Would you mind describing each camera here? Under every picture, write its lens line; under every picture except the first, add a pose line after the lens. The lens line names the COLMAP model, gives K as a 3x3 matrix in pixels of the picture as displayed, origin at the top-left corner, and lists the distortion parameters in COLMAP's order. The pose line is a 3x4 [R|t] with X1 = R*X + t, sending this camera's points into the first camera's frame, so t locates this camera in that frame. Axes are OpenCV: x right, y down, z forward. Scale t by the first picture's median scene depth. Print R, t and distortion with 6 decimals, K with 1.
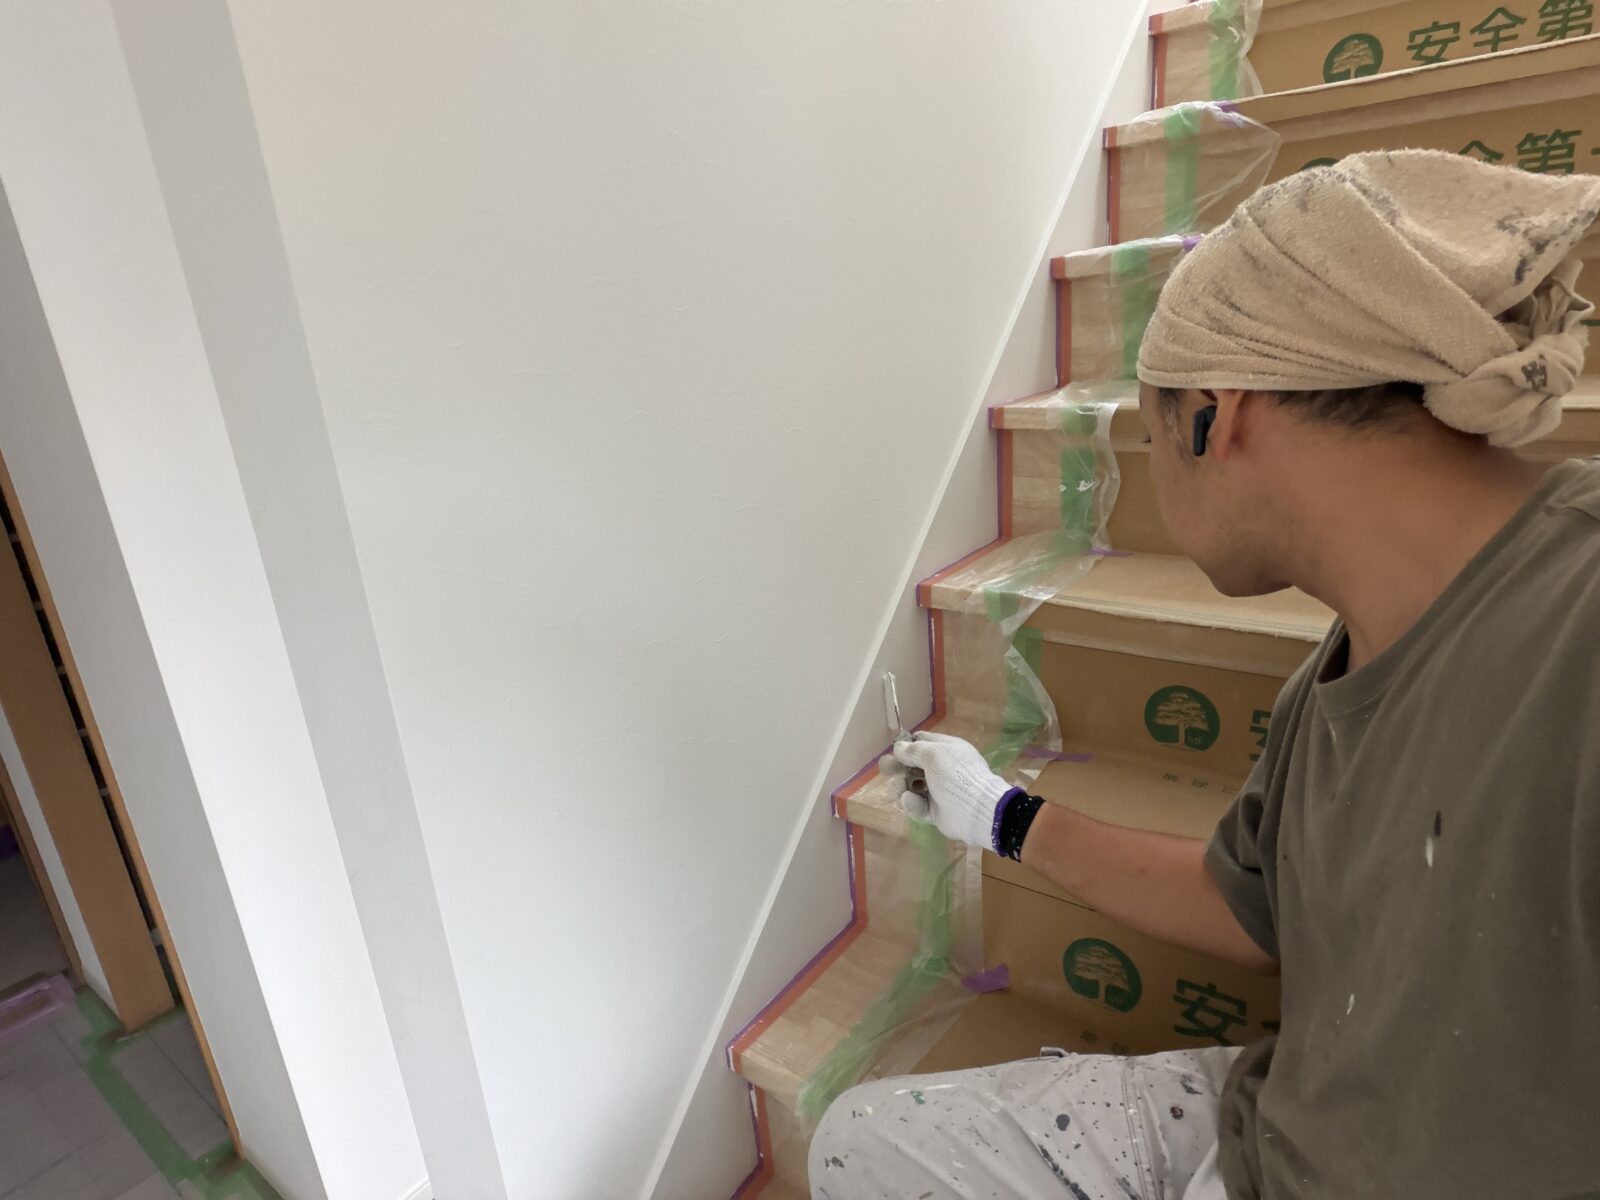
lens RADIAL K [[921.3, 0, 794.3], [0, 921.3, 593.5], [0, 0, 1]] dist [0.001983, 0.003378]
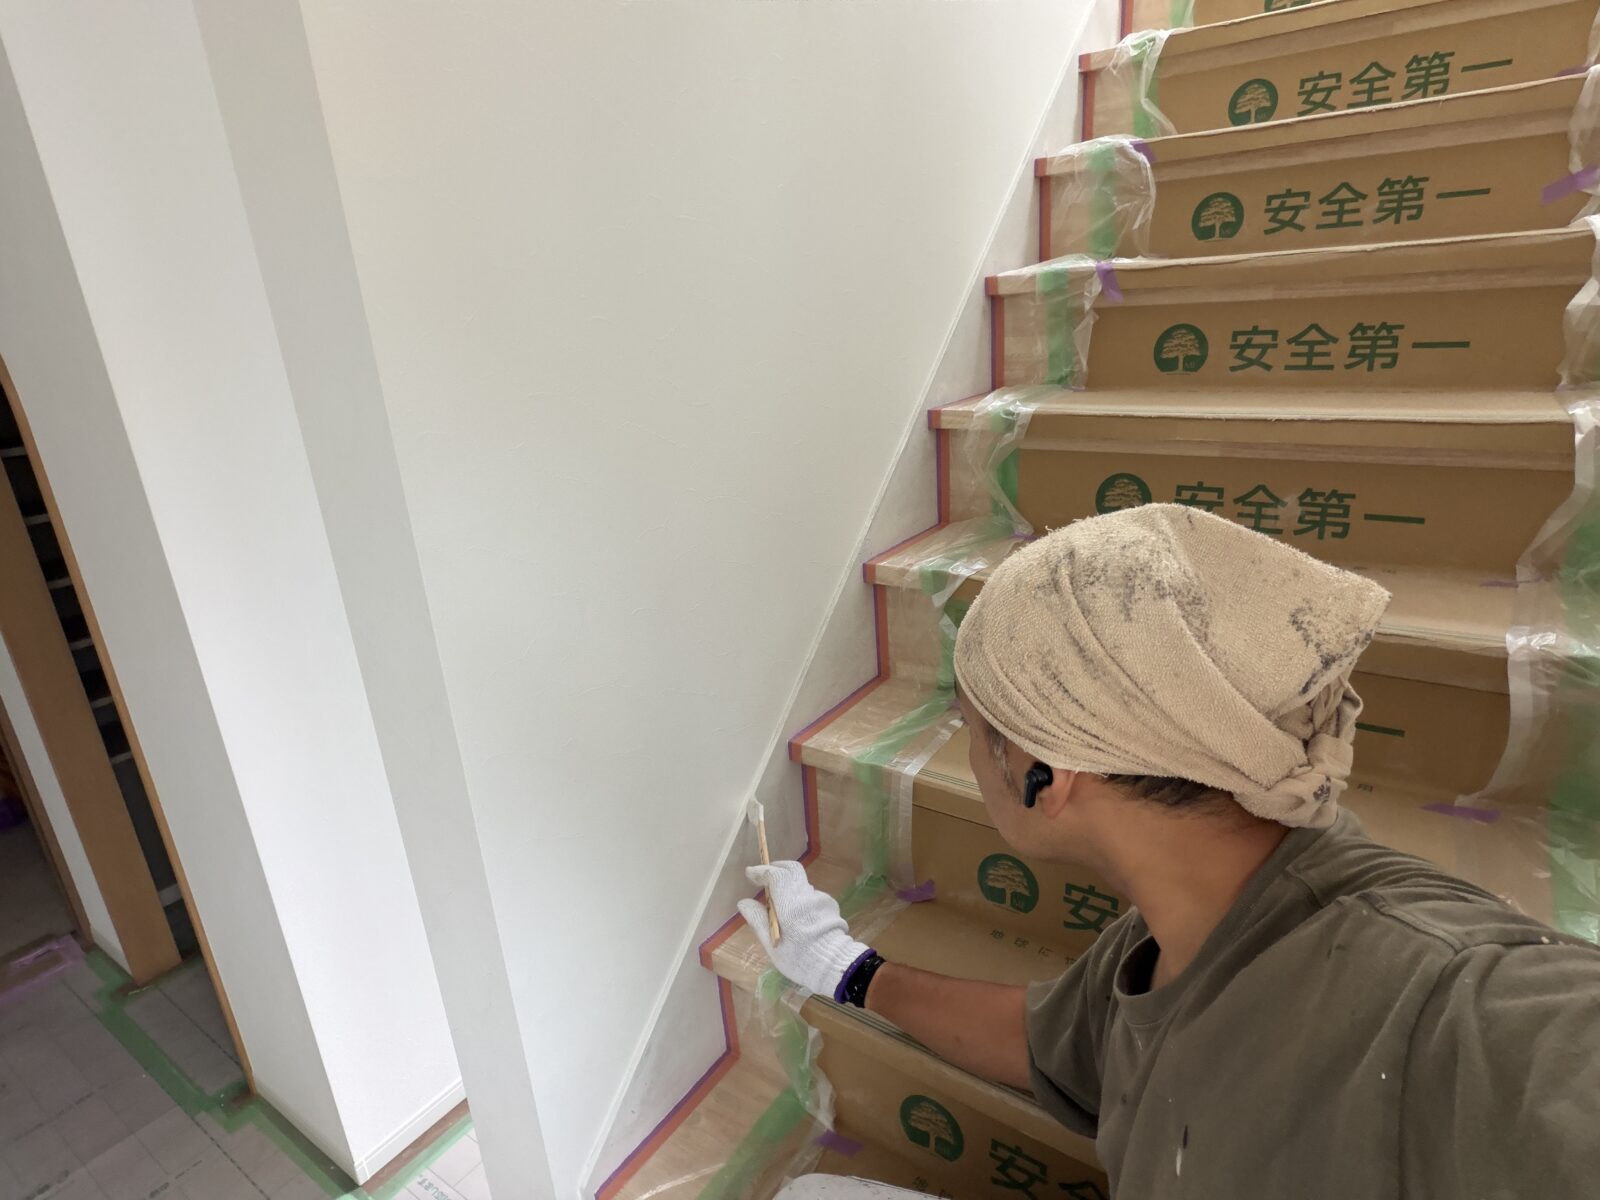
lens RADIAL K [[921.3, 0, 797.9], [0, 921.3, 605.3], [0, 0, 1]] dist [0.001983, 0.003378]
pose [[0.999613, 0.000611, 0.027804, 0.016878], [-0.001457, 0.999537, 0.030402, 0.007175], [-0.027772, -0.030431, 0.999151, -0.152515]]
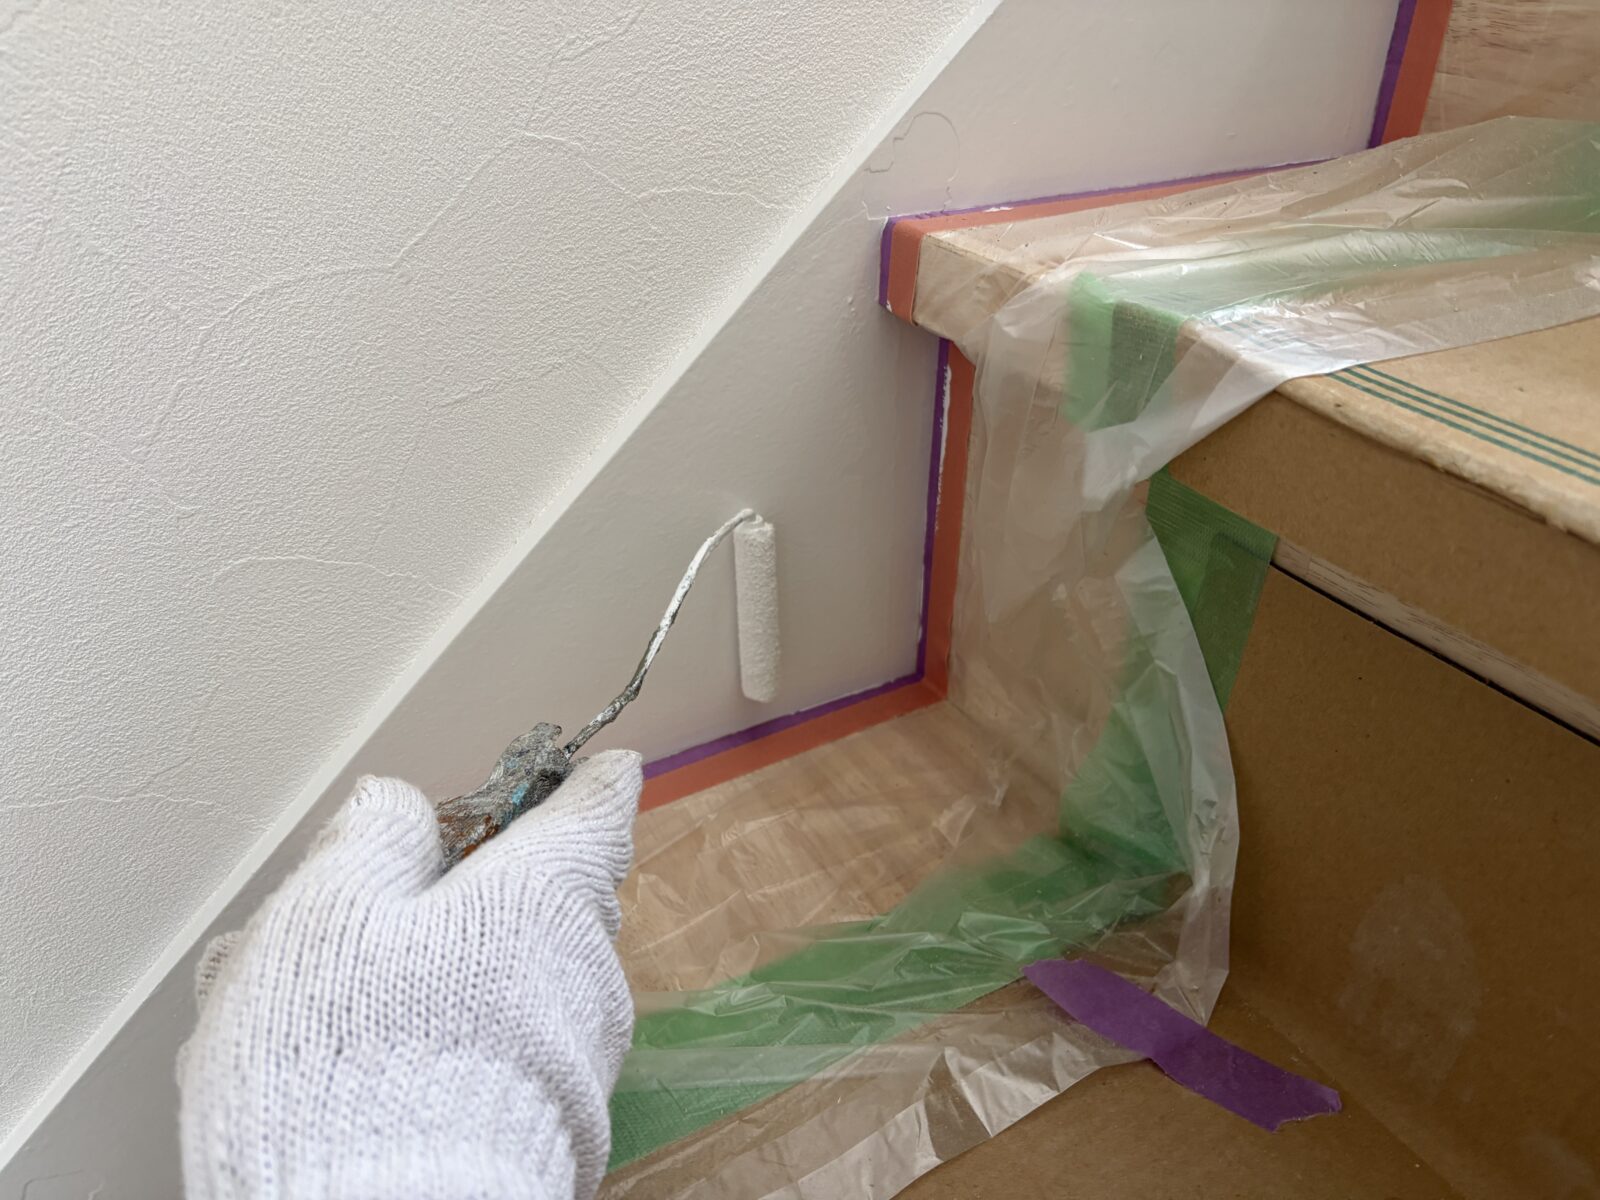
lens RADIAL K [[1236.2, 0, 807.5], [0, 1236.2, 607.9], [0, 0, 1]] dist [0.031348, -0.021883]
pose [[0.922568, 0.285690, -0.259324, 0.220063], [-0.214061, 0.938179, 0.272024, 0.002477], [0.321007, -0.195450, 0.926690, 0.608162]]
